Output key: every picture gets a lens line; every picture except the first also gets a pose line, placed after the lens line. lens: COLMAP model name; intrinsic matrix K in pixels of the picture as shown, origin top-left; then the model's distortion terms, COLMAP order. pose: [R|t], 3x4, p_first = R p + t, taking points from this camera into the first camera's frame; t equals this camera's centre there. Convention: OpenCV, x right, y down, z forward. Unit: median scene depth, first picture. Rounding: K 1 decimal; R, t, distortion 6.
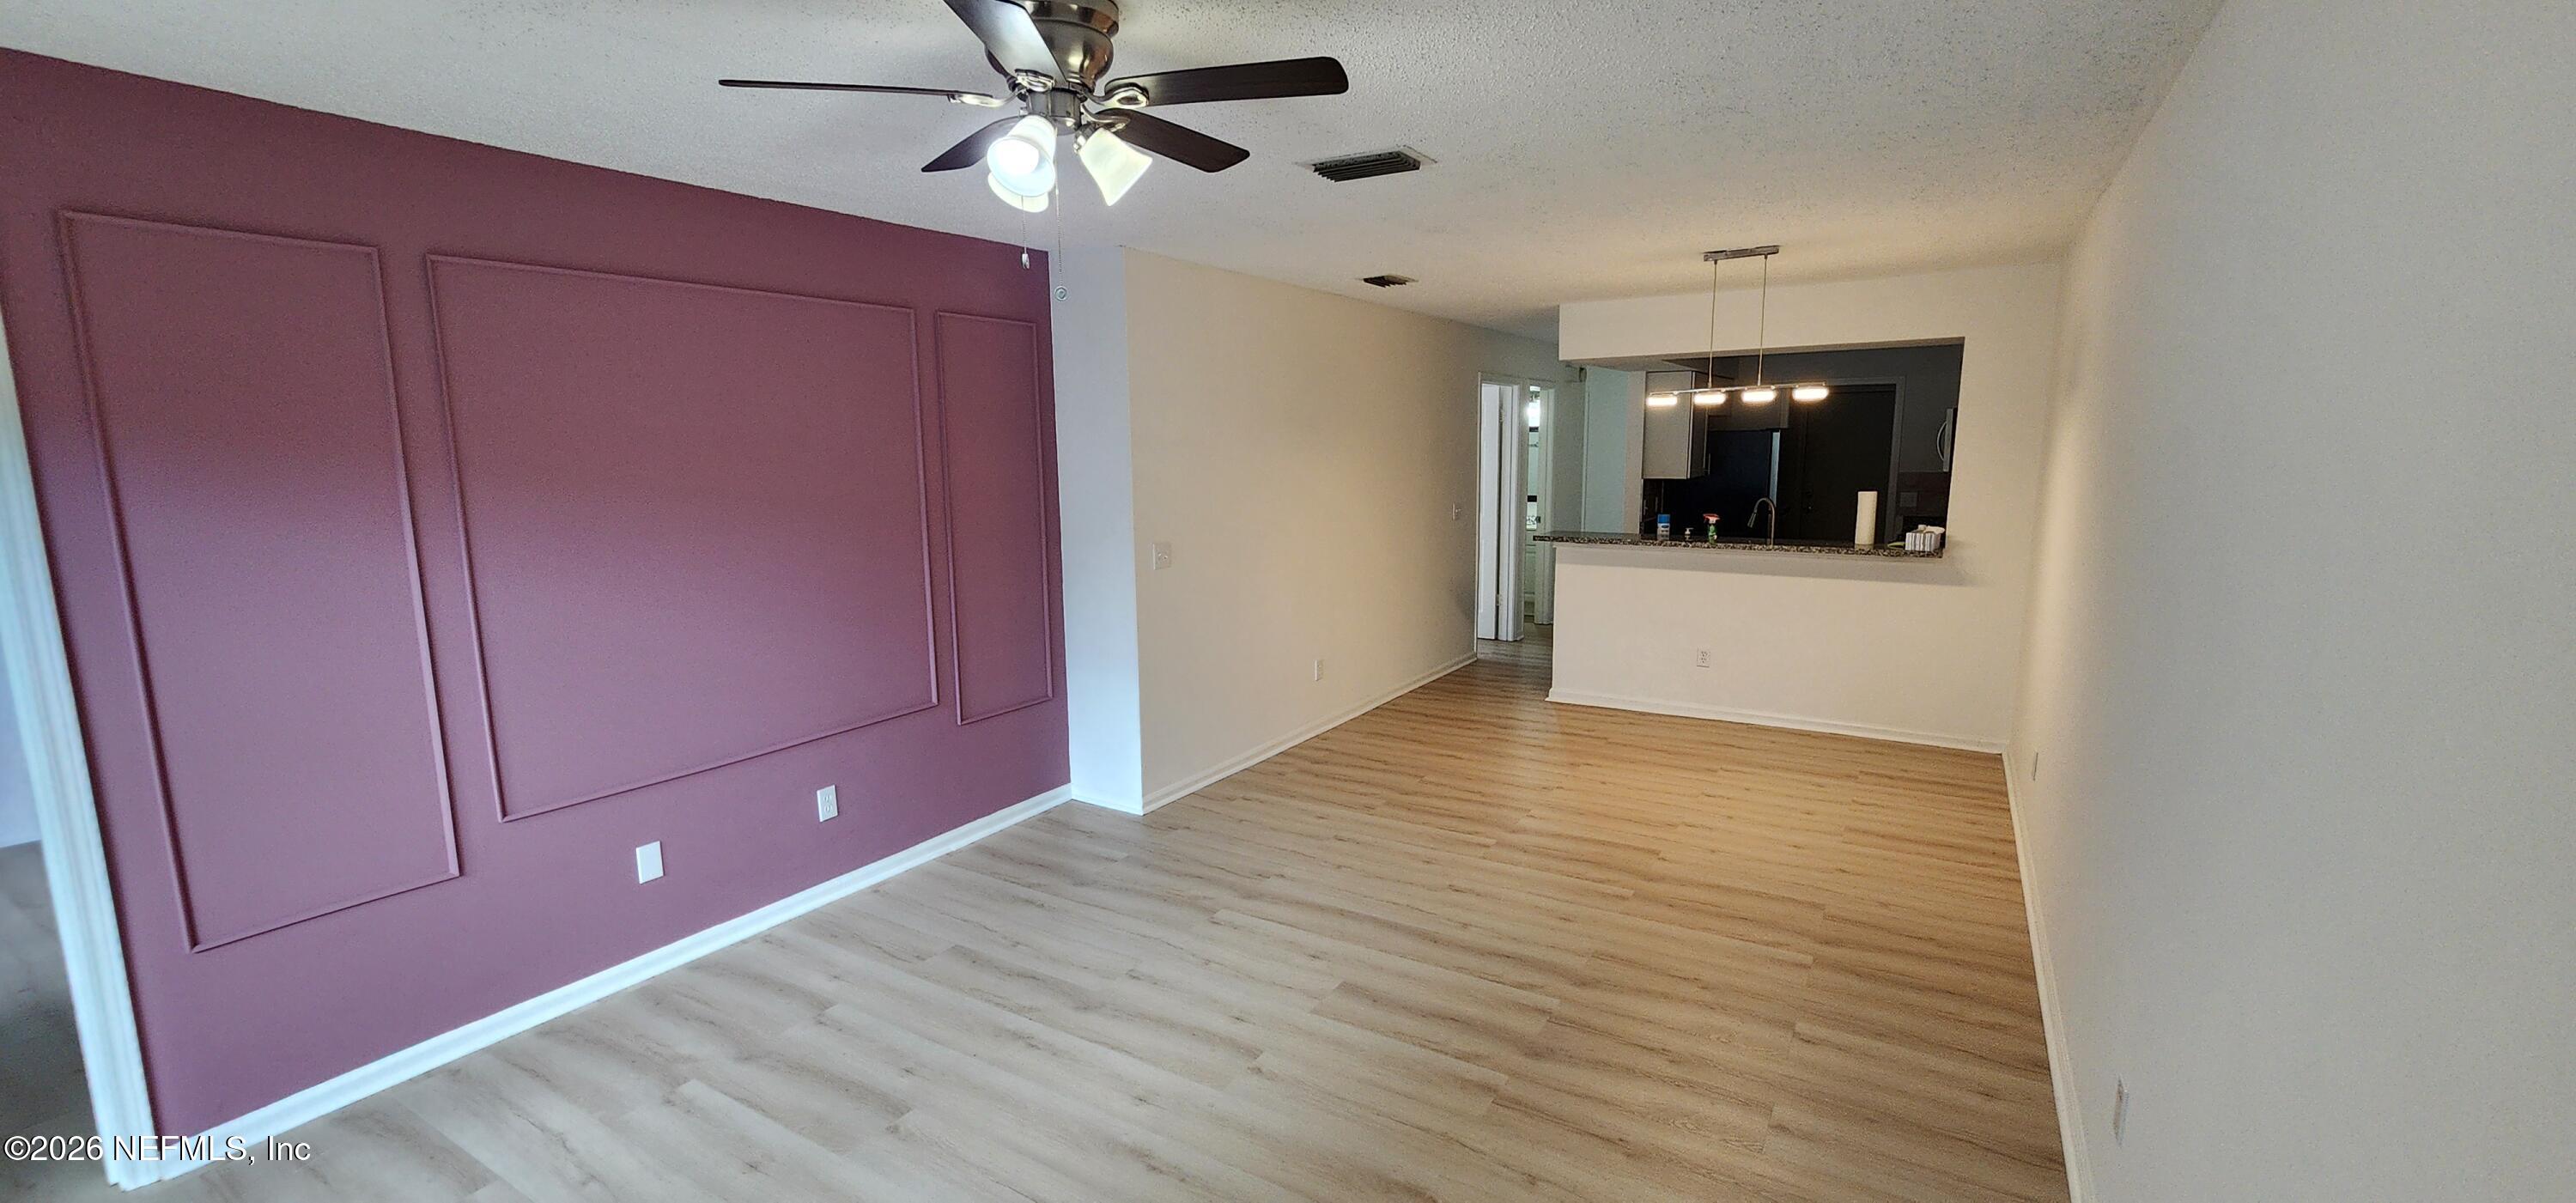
lens RADIAL K [[1075.3, 0, 1290.6], [0, 1075.3, 606.0], [0, 0, 1]] dist [0.000008, 0.001734]
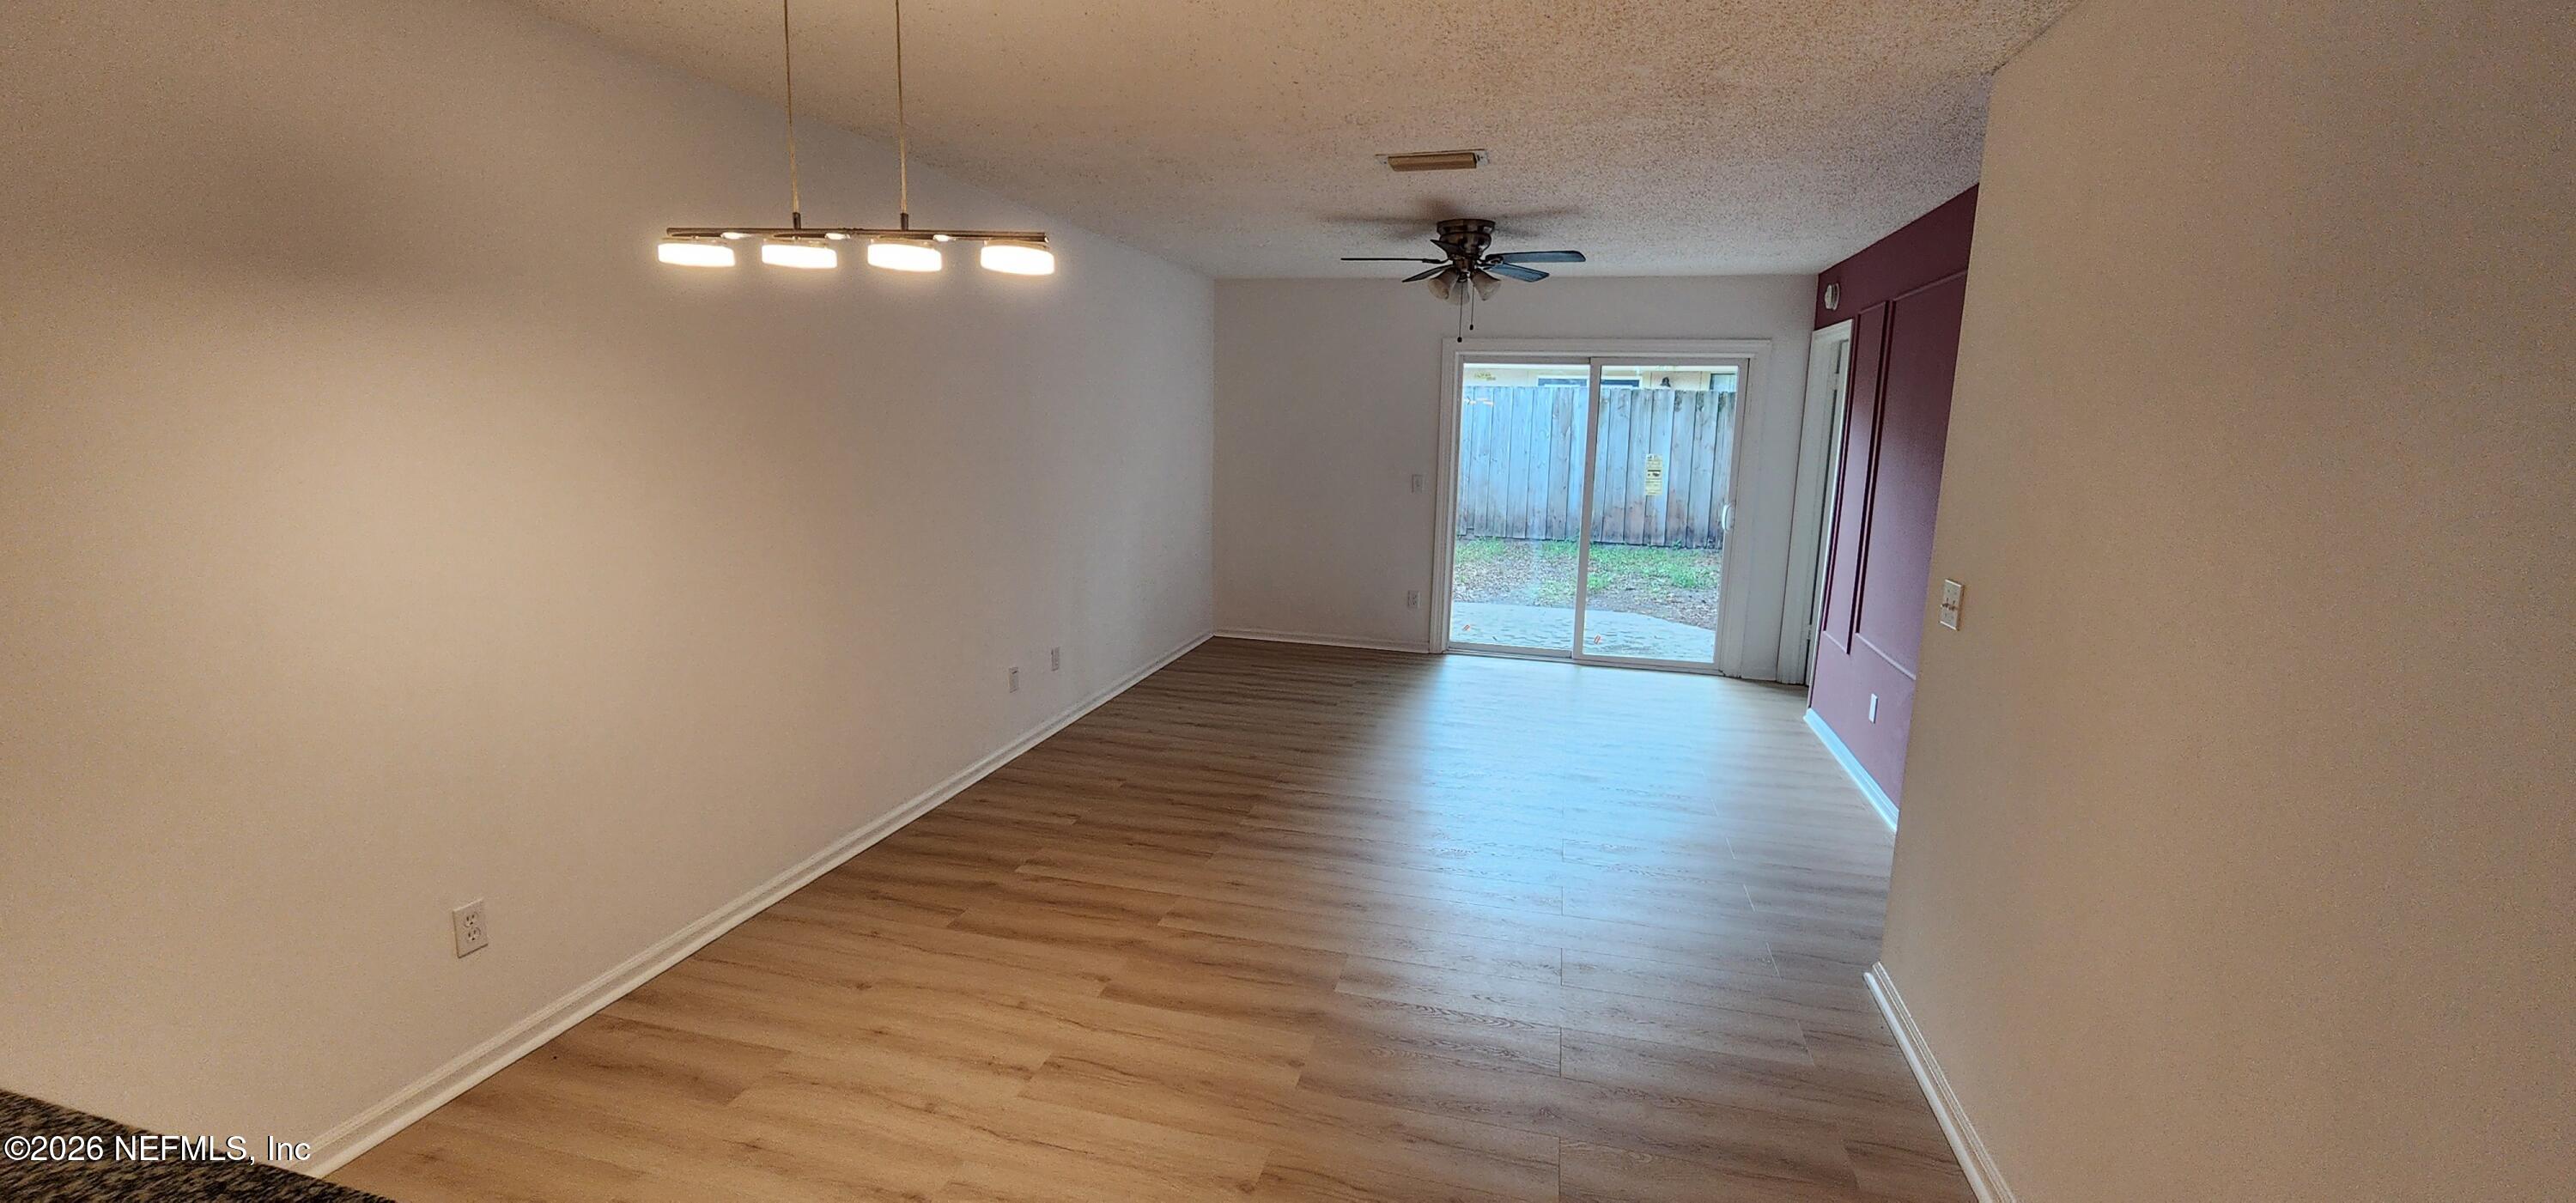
lens RADIAL K [[1075.3, 0, 1287.6], [0, 1075.3, 601.4], [0, 0, 1]] dist [0.000008, 0.001734]
pose [[-0.957052, 0.034042, -0.287909, 0.470642], [-0.059690, 0.948668, 0.310590, -0.255405], [0.283704, 0.314437, -0.905893, 1.769486]]
